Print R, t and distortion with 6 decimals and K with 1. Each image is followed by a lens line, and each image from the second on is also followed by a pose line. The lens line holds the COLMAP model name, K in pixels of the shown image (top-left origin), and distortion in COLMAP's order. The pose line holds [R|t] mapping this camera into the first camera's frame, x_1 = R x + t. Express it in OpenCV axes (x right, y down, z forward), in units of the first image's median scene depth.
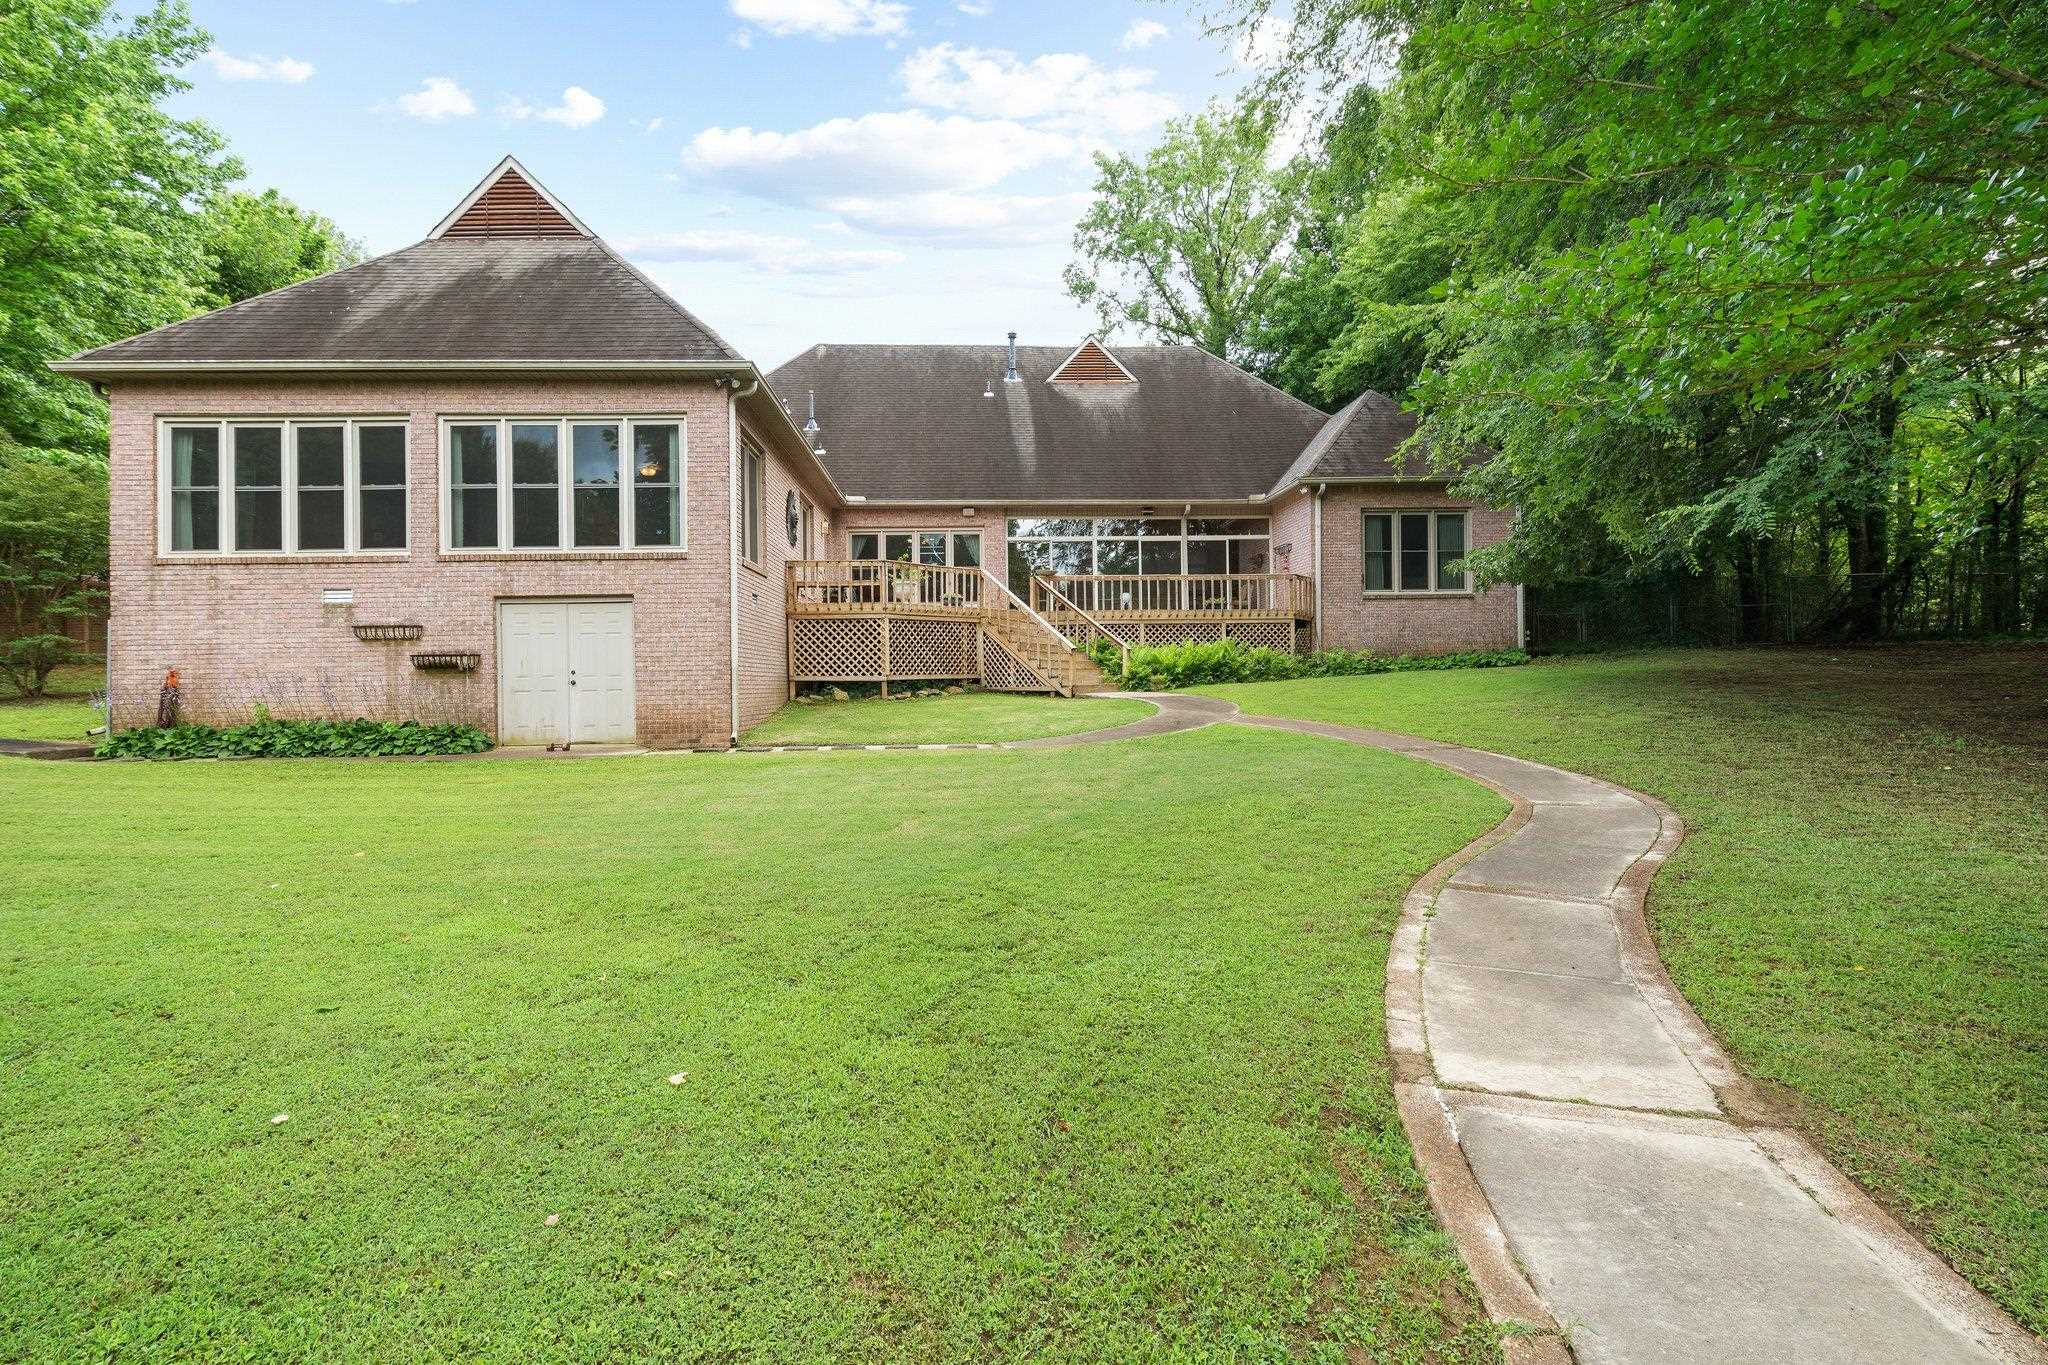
lens RADIAL K [[944.9, 0, 1024.0], [0, 944.9, 682.5], [0, 0, 1]] dist [-0.003450, -0.000042]
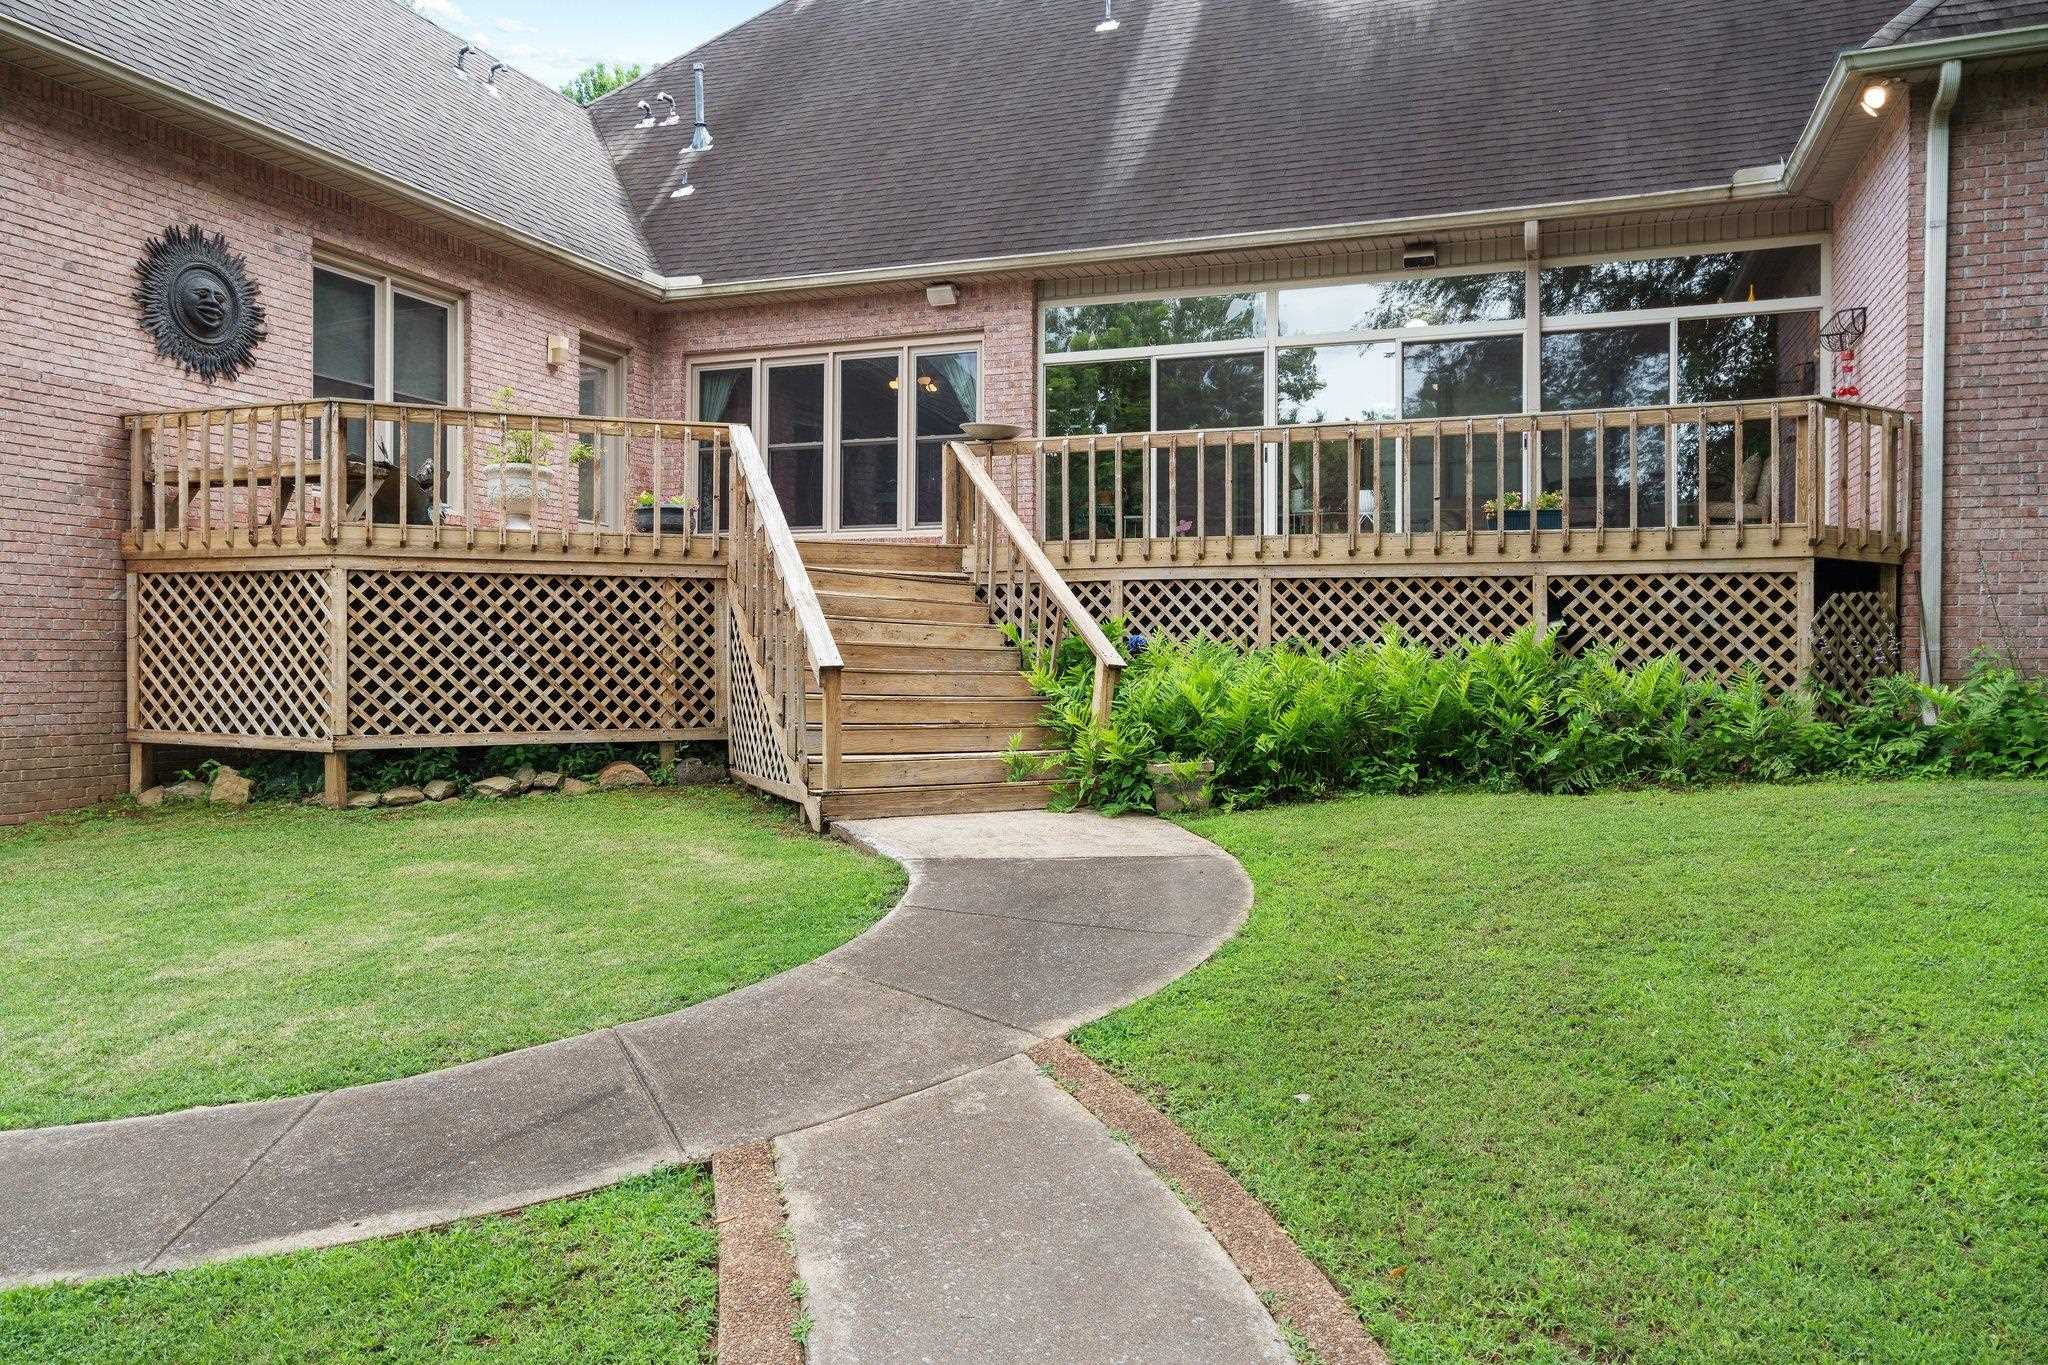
lens RADIAL K [[1417.4, 0, 1029.8], [0, 1417.4, 648.0], [0, 0, 1]] dist [0.011440, 0.004767]
pose [[0.915657, 0.017244, -0.401590, 0.246023], [-0.017033, 0.999847, 0.004095, -0.038892], [0.401599, 0.003091, 0.915811, 0.524048]]
